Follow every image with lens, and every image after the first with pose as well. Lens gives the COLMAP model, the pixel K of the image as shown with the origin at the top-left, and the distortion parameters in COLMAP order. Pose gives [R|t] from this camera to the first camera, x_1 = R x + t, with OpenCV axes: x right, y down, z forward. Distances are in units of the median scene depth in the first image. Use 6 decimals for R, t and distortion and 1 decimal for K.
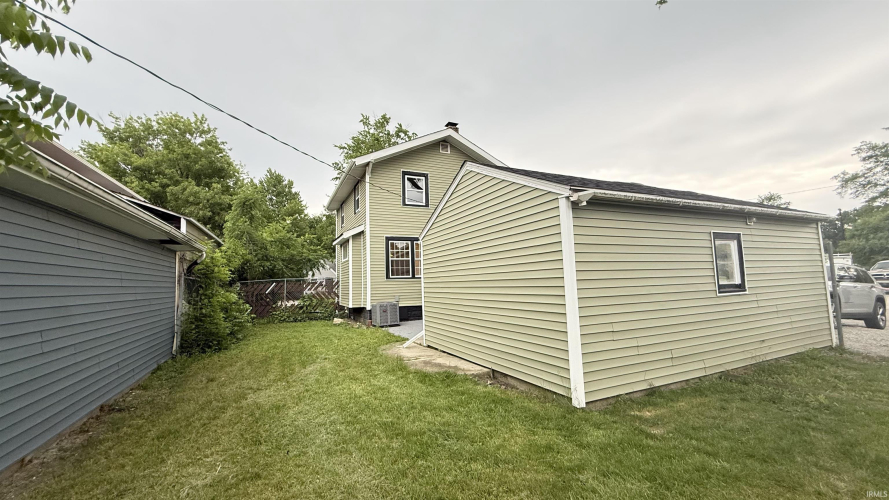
lens RADIAL K [[354.3, 0, 446.1], [0, 354.3, 253.5], [0, 0, 1]] dist [0.003528, -0.001931]
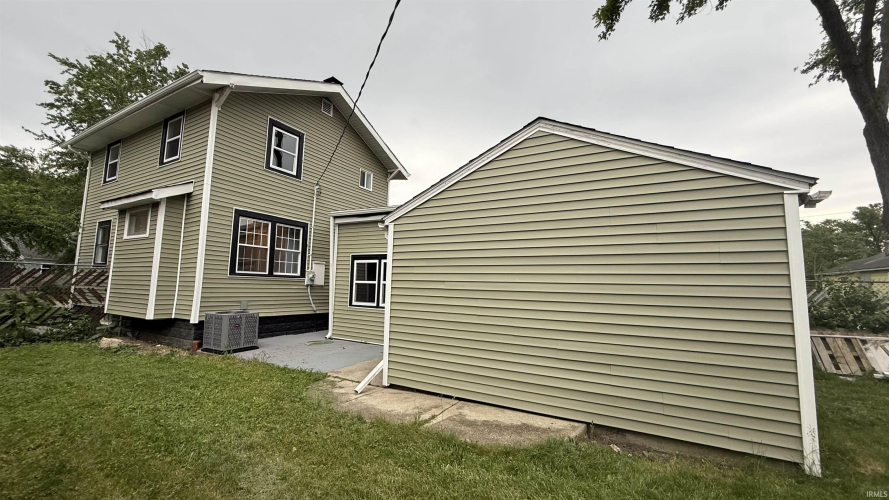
lens RADIAL K [[354.3, 0, 443.9], [0, 354.3, 250.8], [0, 0, 1]] dist [0.003528, -0.001931]
pose [[0.816813, 0.108739, 0.566561, -0.209302], [-0.097480, 0.993969, -0.050233, 0.022465], [-0.568607, -0.014197, 0.822487, 0.240655]]
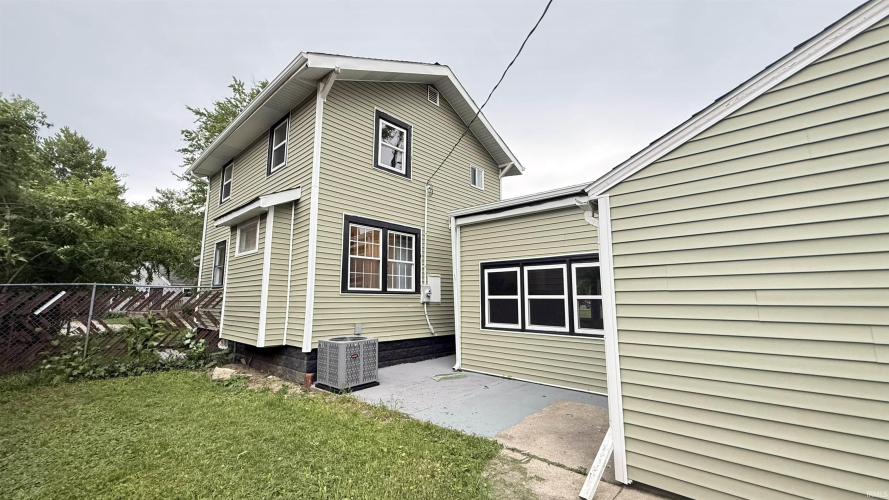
lens RADIAL K [[354.3, 0, 444.9], [0, 354.3, 251.5], [0, 0, 1]] dist [0.003528, -0.001931]
pose [[0.925748, 0.082902, 0.368941, -0.216264], [-0.060830, 0.995614, -0.071082, 0.037369], [-0.373216, 0.043361, 0.926731, 0.418891]]
